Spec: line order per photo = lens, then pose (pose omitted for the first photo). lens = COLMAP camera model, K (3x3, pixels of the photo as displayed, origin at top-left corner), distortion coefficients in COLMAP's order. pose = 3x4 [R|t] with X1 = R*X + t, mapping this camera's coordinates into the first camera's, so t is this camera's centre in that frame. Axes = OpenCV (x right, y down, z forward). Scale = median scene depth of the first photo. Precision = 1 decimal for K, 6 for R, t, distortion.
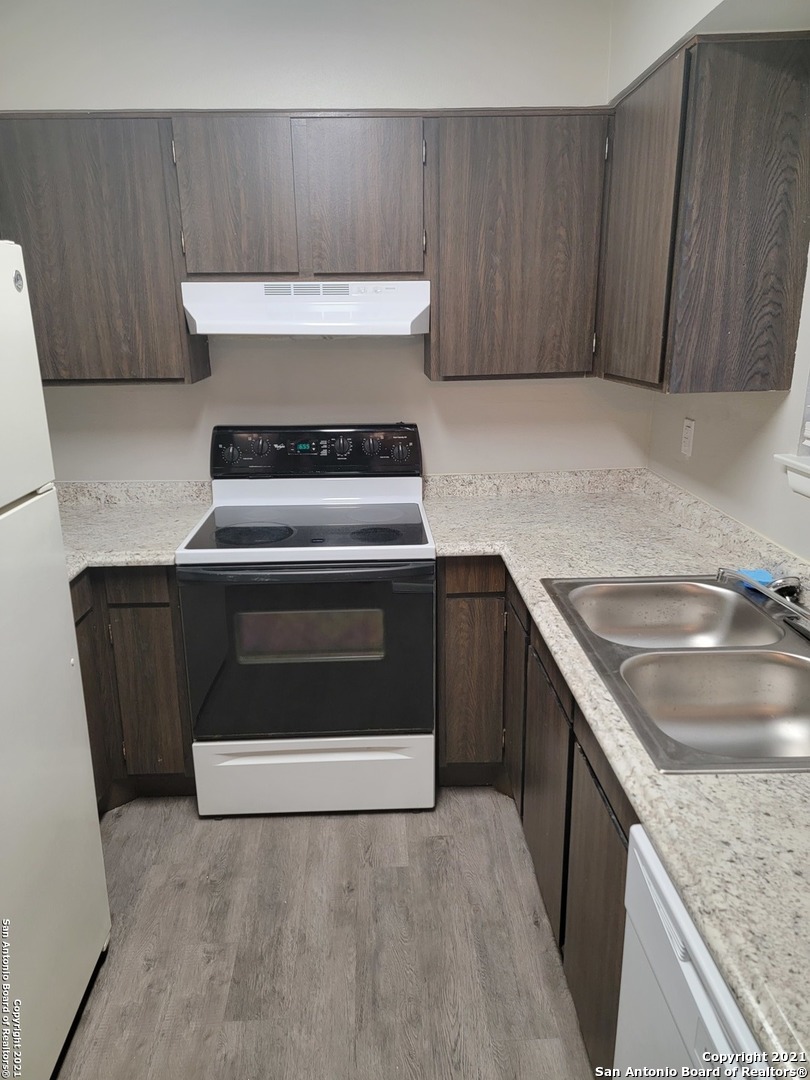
lens RADIAL K [[746.2, 0, 394.8], [0, 746.2, 536.6], [0, 0, 1]] dist [0.096497, -0.083976]
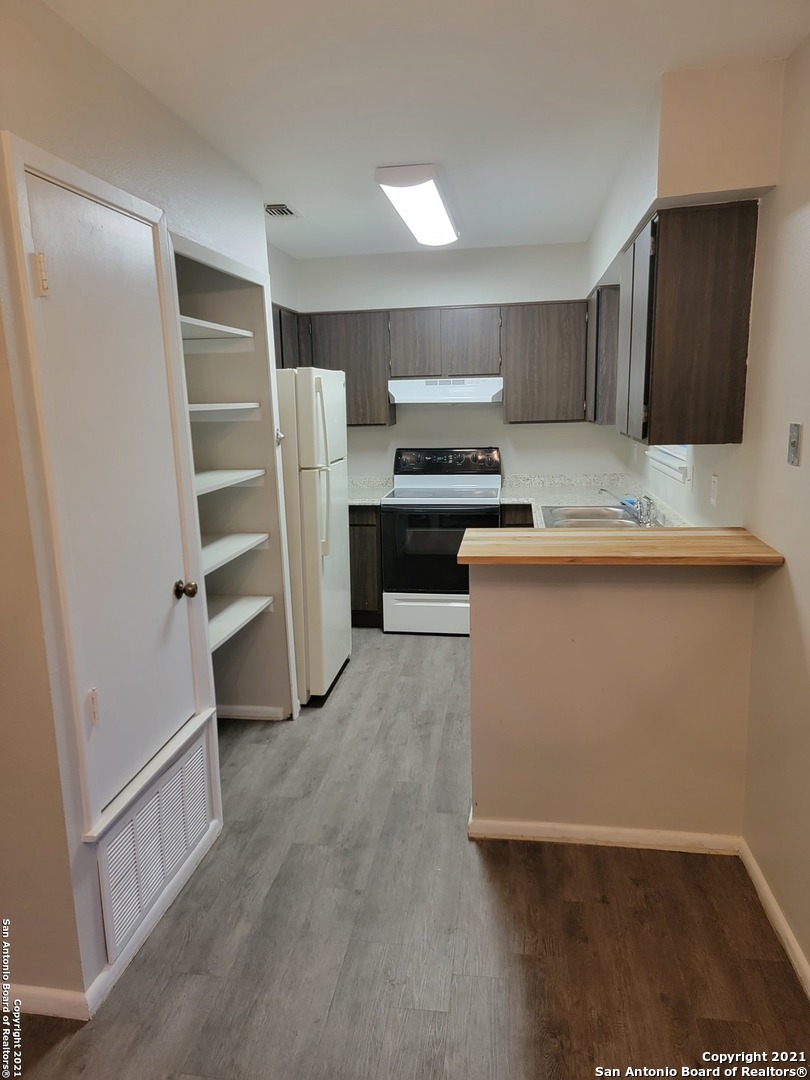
lens RADIAL K [[746.2, 0, 394.8], [0, 746.2, 536.6], [0, 0, 1]] dist [0.096497, -0.083976]
pose [[0.982336, 0.025409, -0.185390, 0.153777], [-0.043334, 0.994696, -0.093286, 0.321060], [0.182037, 0.099672, 0.978227, -1.092262]]
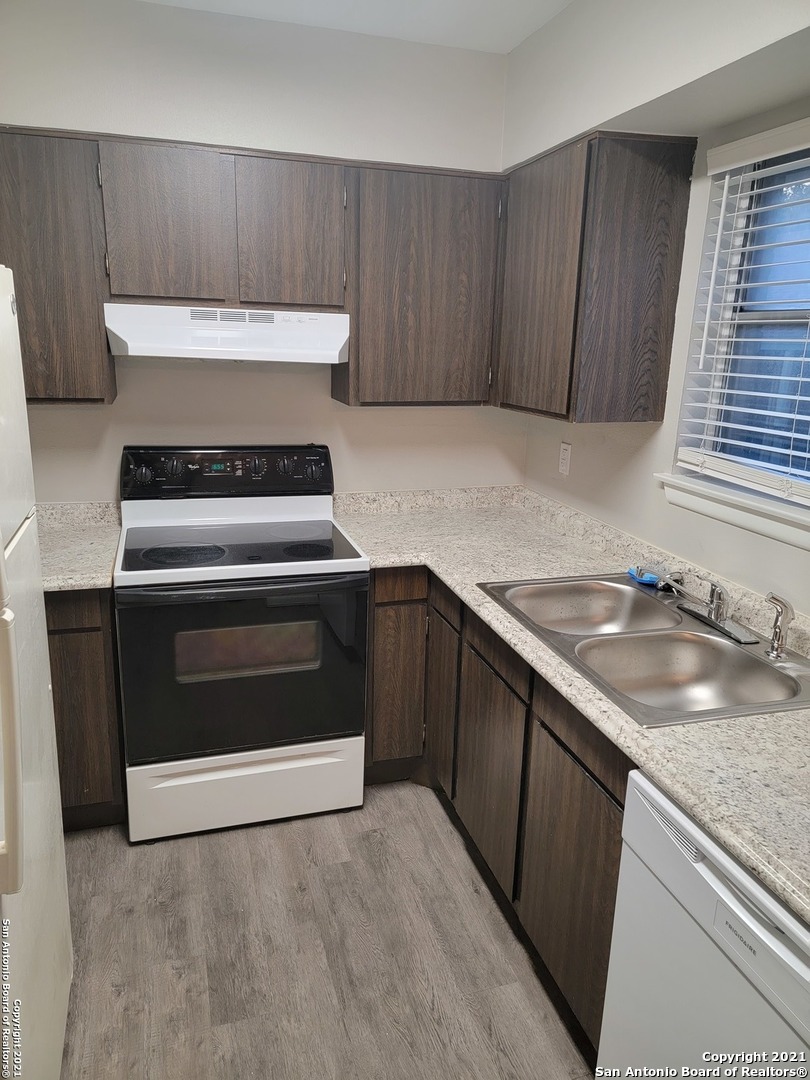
lens RADIAL K [[748.9, 0, 399.4], [0, 748.9, 540.9], [0, 0, 1]] dist [0.086582, -0.076610]
pose [[0.965219, -0.029463, 0.259779, -0.178497], [0.034064, 0.999332, -0.013223, 0.002444], [-0.259216, 0.021612, 0.965578, -0.057058]]
